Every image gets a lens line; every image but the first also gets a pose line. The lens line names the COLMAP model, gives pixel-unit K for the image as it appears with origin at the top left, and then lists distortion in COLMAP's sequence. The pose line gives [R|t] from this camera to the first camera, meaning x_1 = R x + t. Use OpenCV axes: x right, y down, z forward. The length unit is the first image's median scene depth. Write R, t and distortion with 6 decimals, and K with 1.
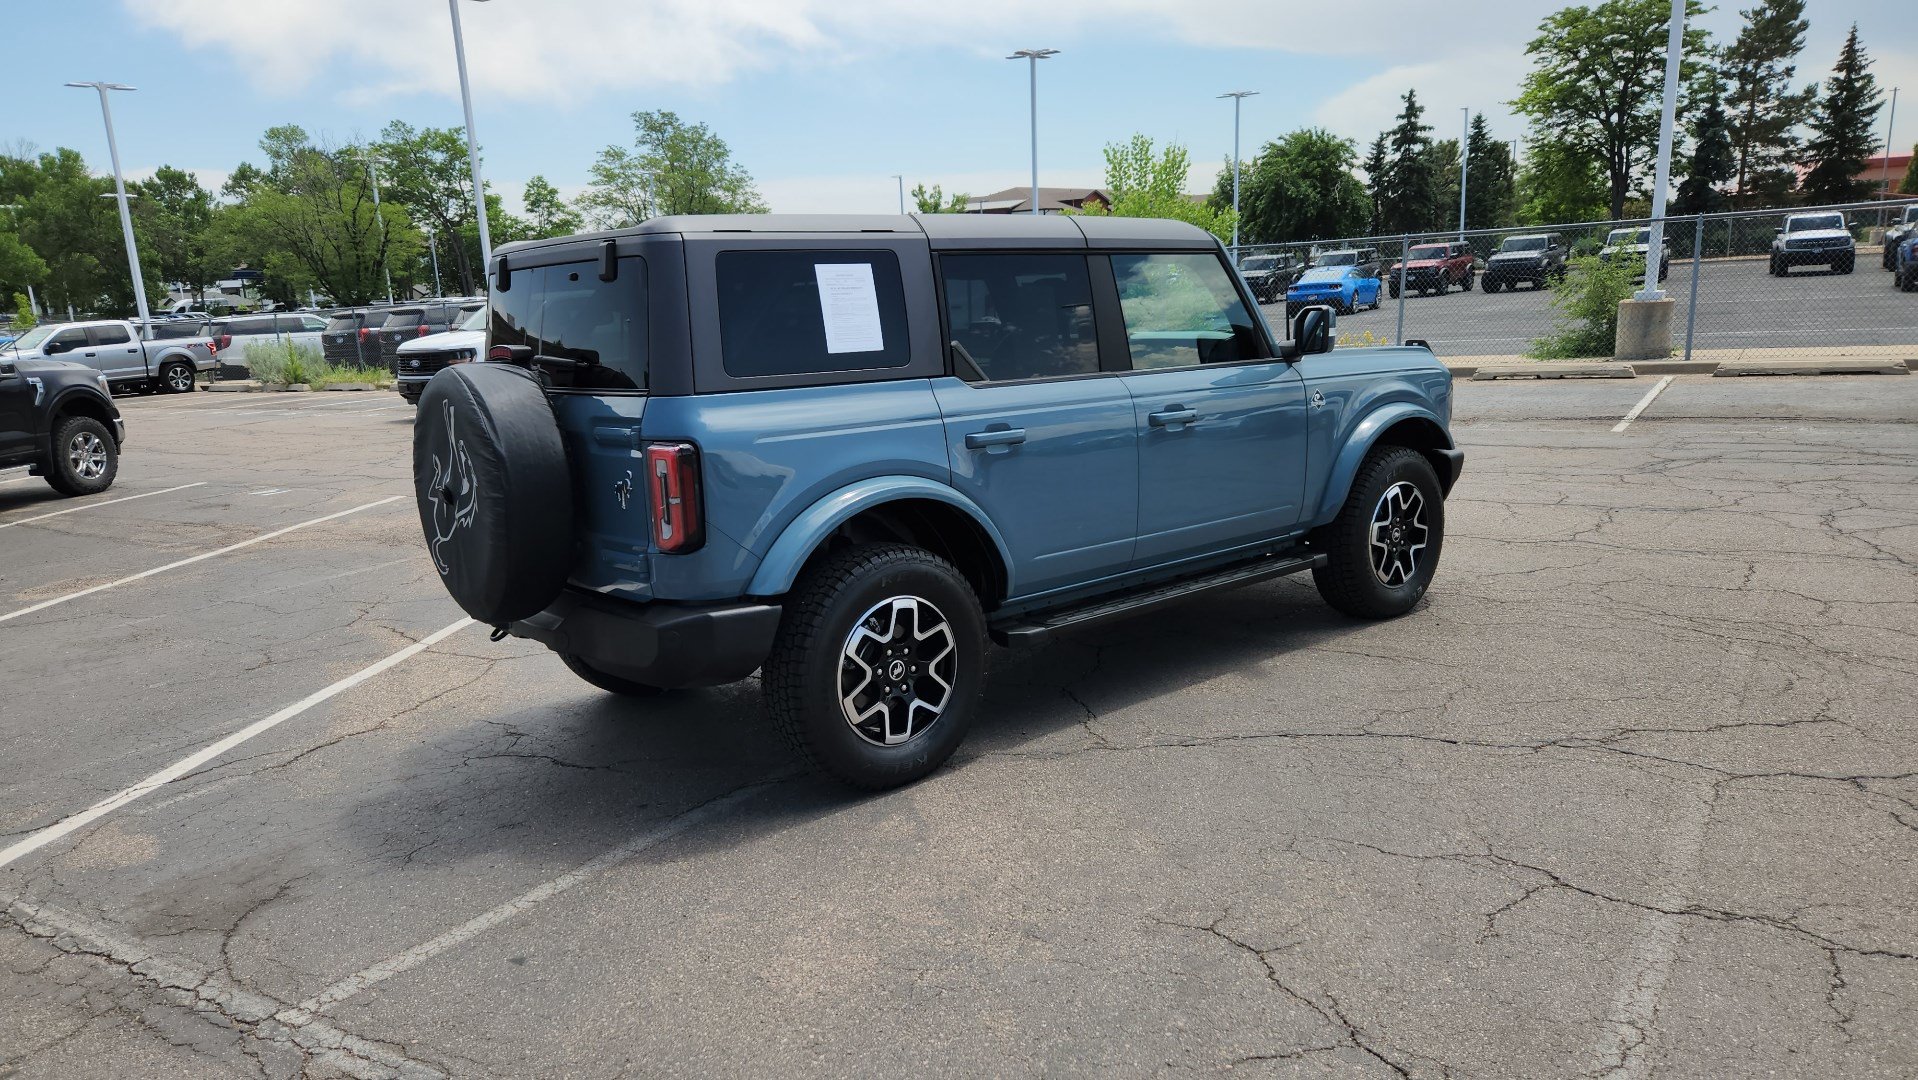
lens RADIAL K [[1284.5, 0, 928.8], [0, 1284.5, 572.9], [0, 0, 1]] dist [0.069343, -0.056949]
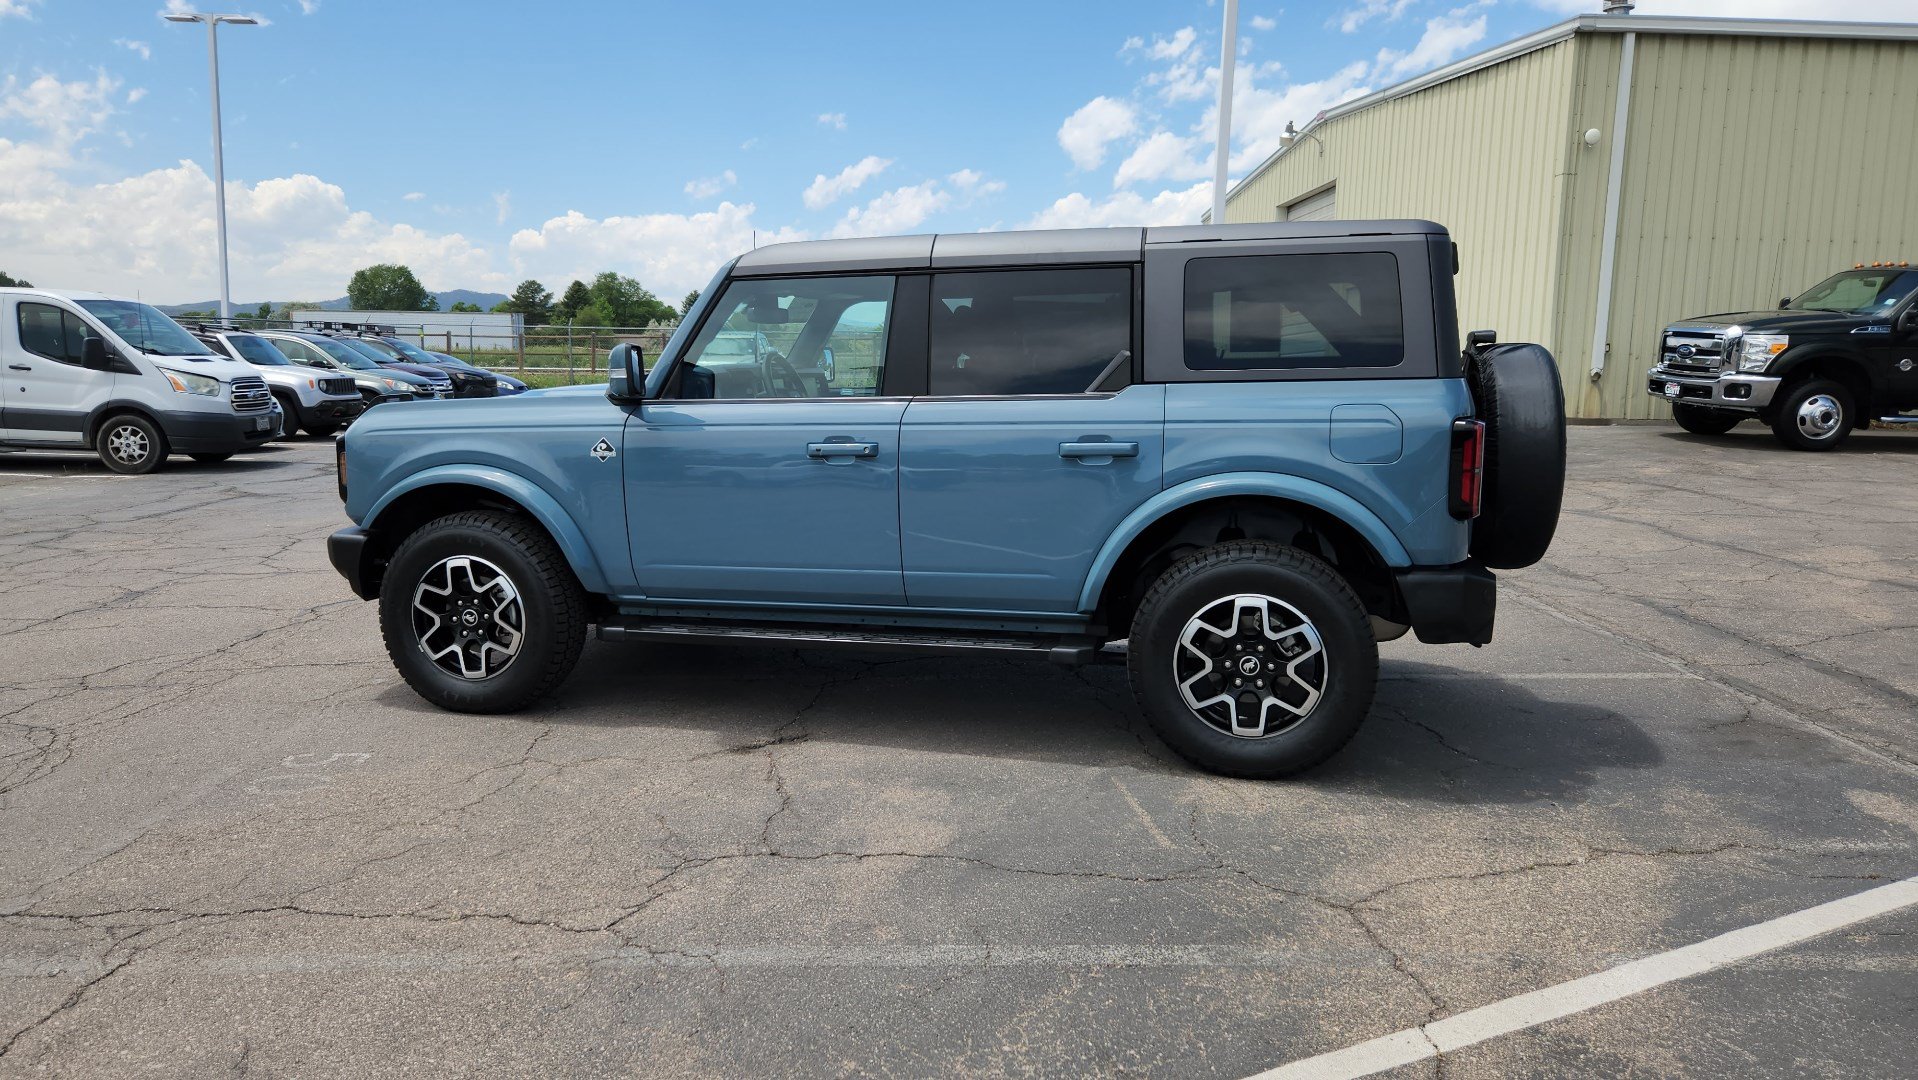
lens RADIAL K [[1288.0, 0, 926.1], [0, 1288.0, 515.6], [0, 0, 1]] dist [0.070657, -0.058934]
pose [[-0.584358, -0.046686, 0.810152, -0.688012], [0.197716, 0.960068, 0.197936, -0.240899], [-0.787041, 0.275845, -0.551793, 1.445582]]
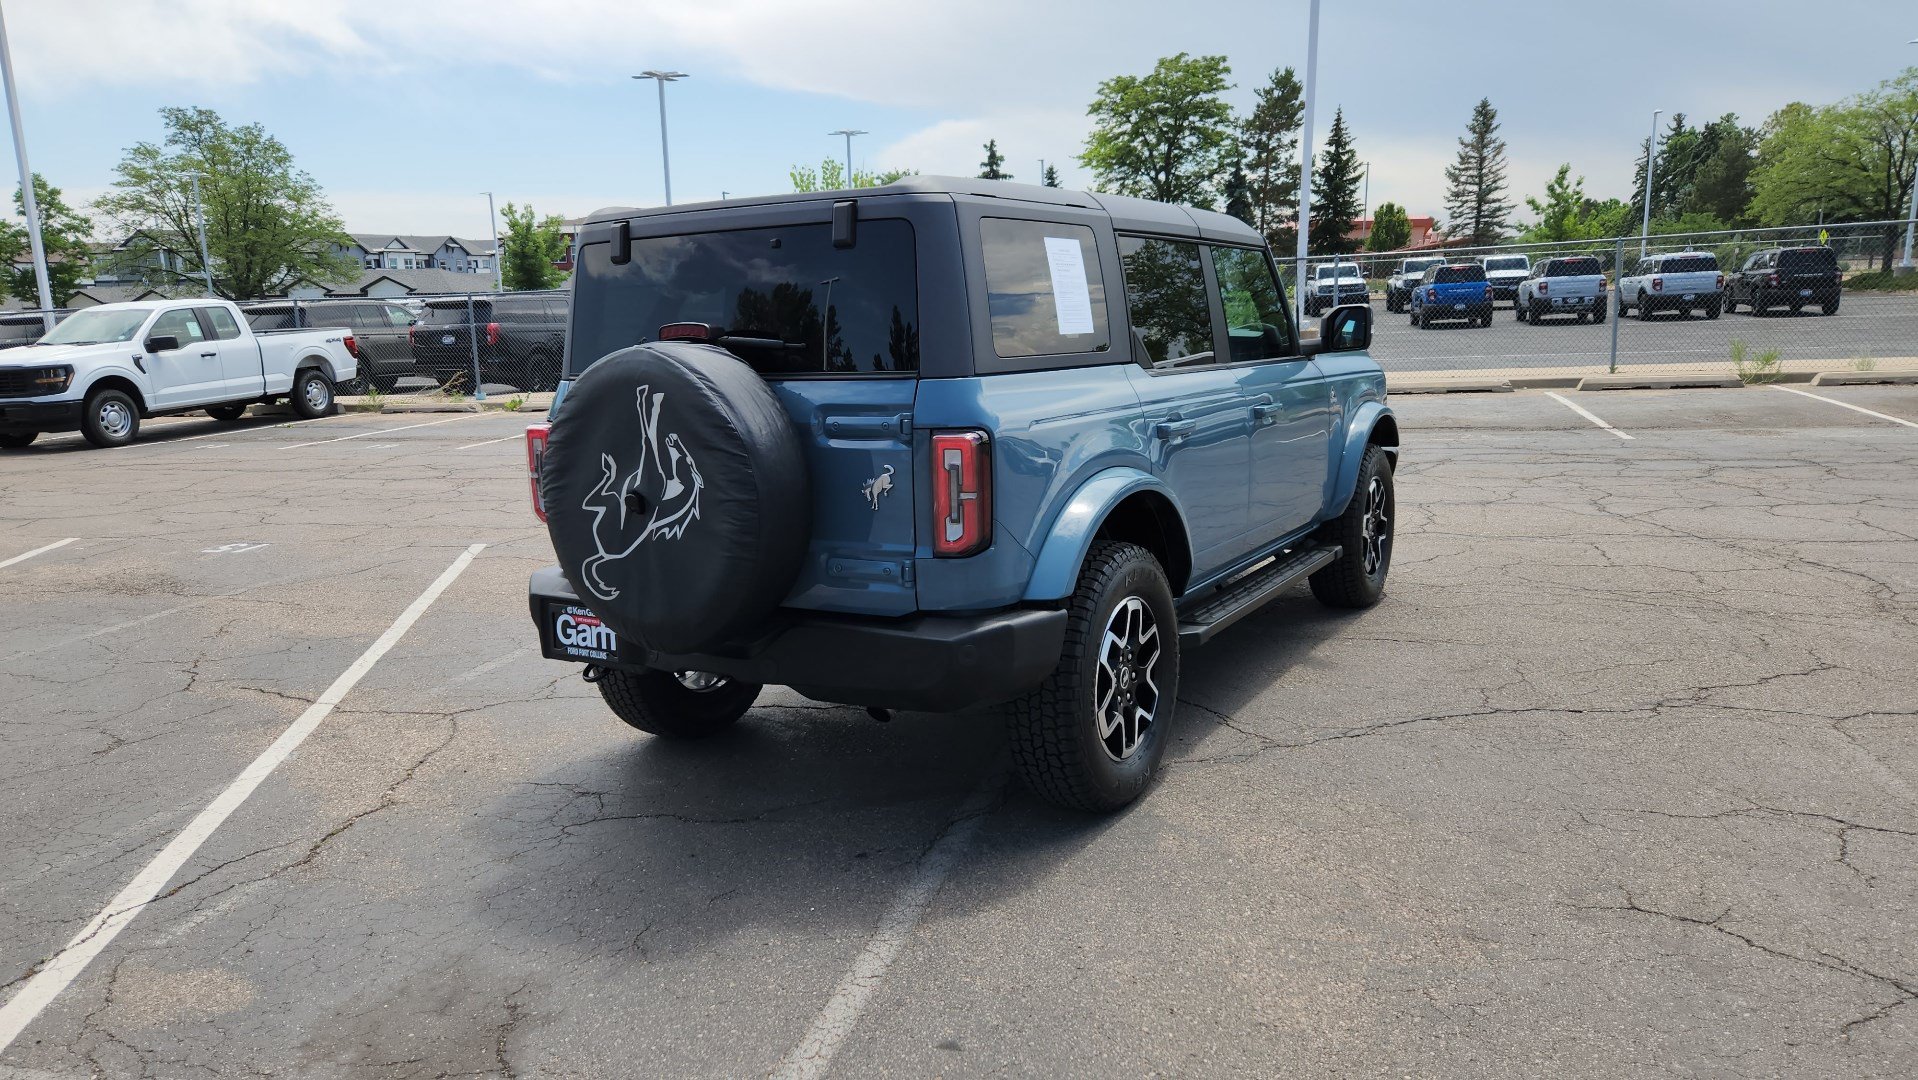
lens RADIAL K [[1284.5, 0, 926.0], [0, 1284.5, 553.5], [0, 0, 1]] dist [0.069343, -0.056949]
pose [[0.950274, -0.040187, 0.308811, -0.308145], [0.051586, 0.998252, -0.028833, 0.004148], [-0.307113, 0.043330, 0.950686, 0.110254]]
